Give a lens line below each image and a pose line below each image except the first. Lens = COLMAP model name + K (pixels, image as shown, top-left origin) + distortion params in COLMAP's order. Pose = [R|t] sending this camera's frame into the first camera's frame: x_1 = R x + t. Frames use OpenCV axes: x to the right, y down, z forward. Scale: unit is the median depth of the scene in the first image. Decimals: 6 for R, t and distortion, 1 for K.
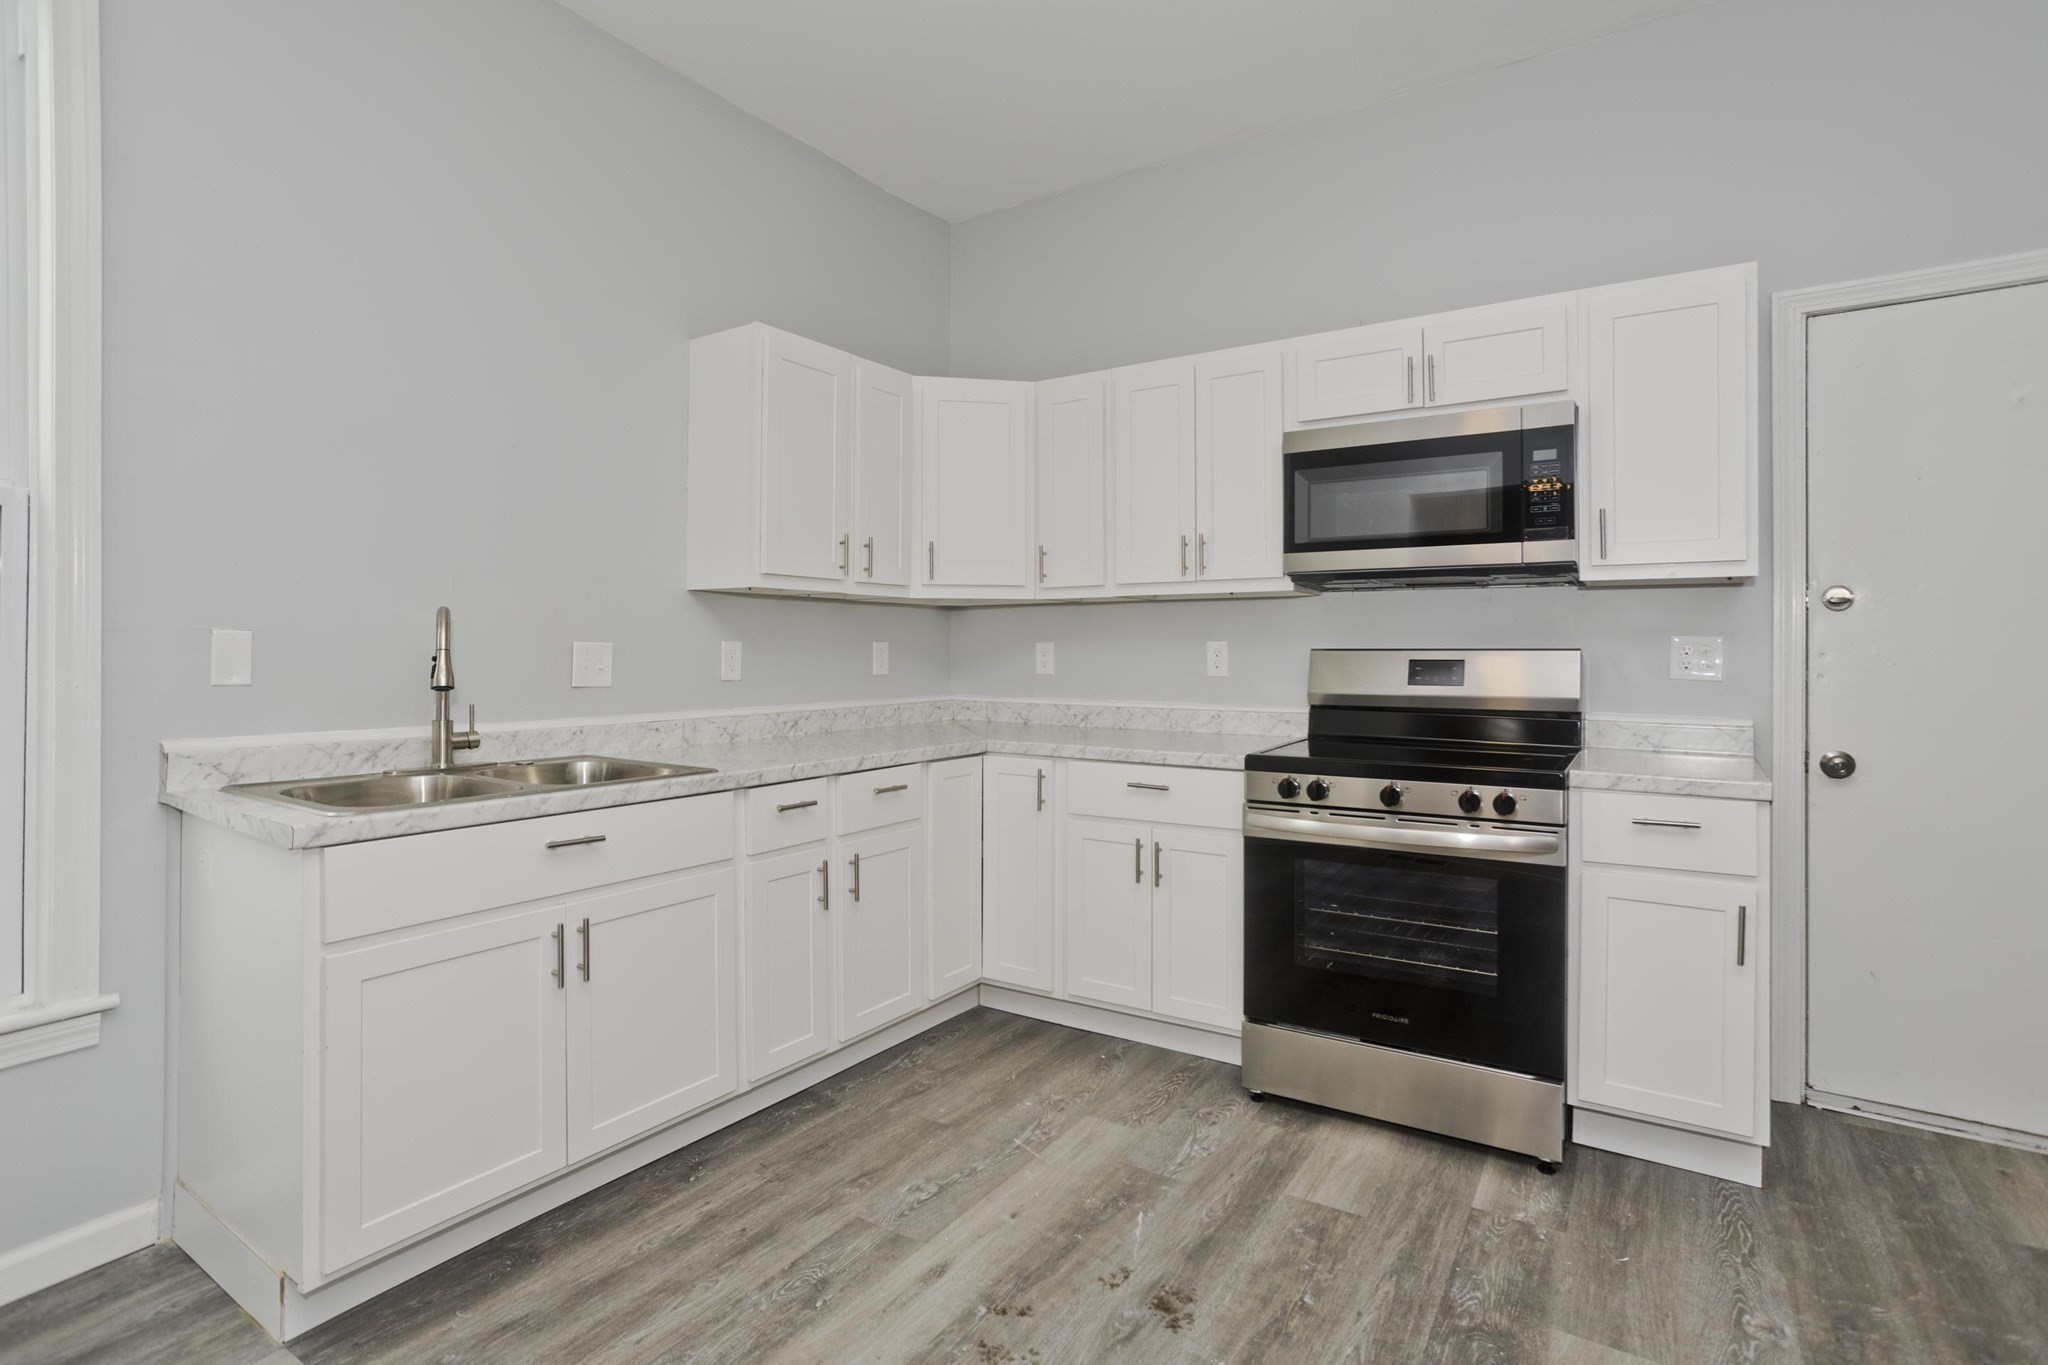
lens RADIAL K [[1006.8, 0, 1022.0], [0, 1006.8, 652.8], [0, 0, 1]] dist [-0.034433, 0.018818]
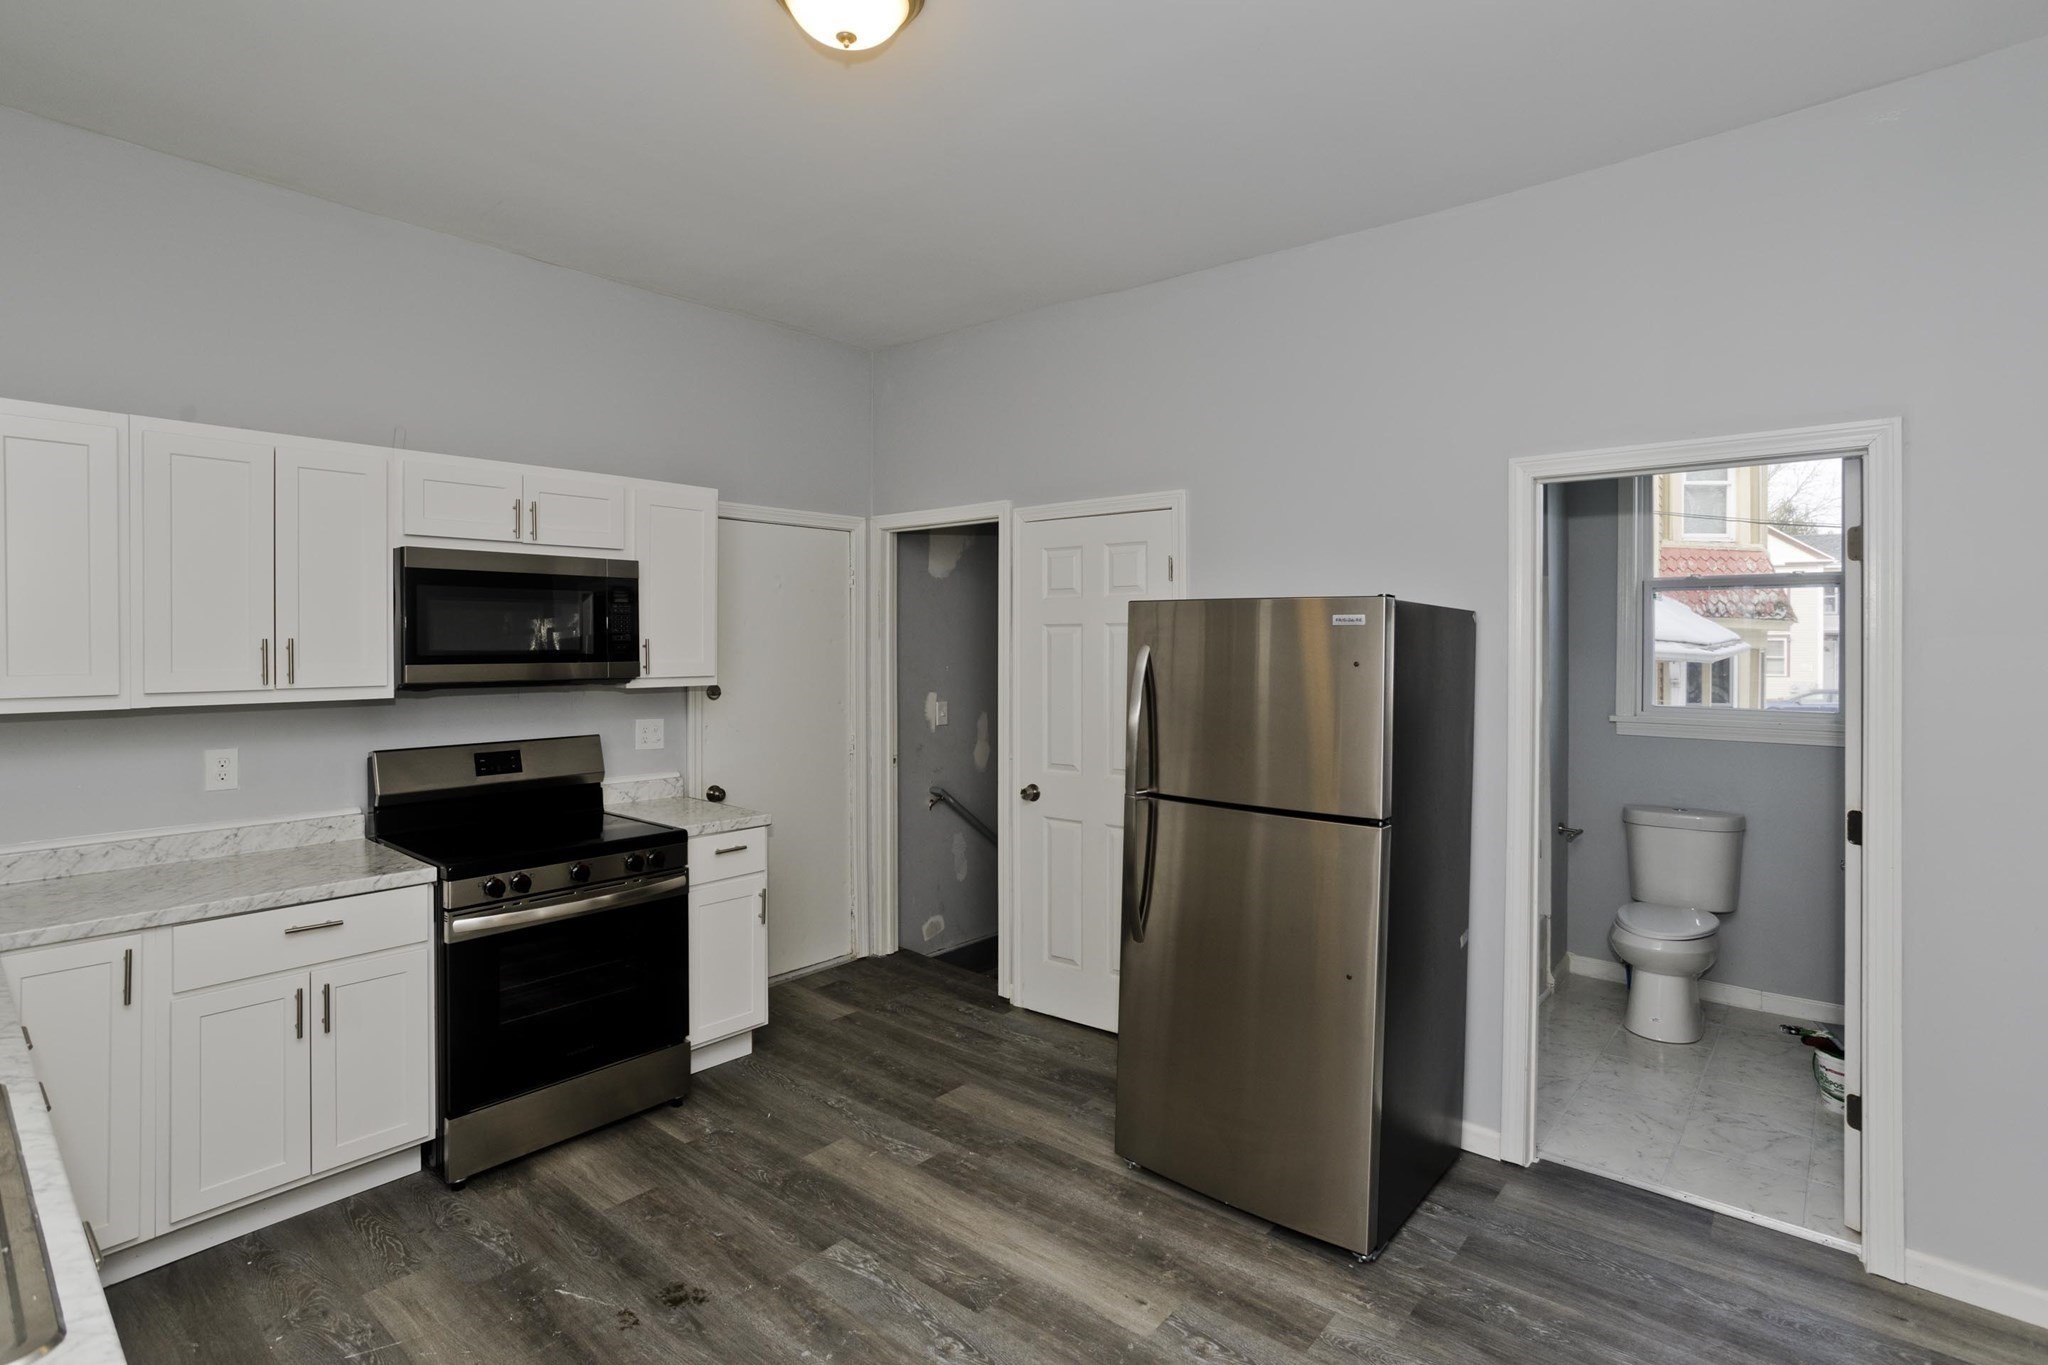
lens RADIAL K [[1006.8, 0, 1022.0], [0, 1006.8, 652.8], [0, 0, 1]] dist [-0.034433, 0.018818]
pose [[0.121965, -0.007675, 0.992505, -0.777186], [0.001654, 0.999970, 0.007530, -0.136317], [-0.992533, 0.000723, 0.121974, 0.293643]]
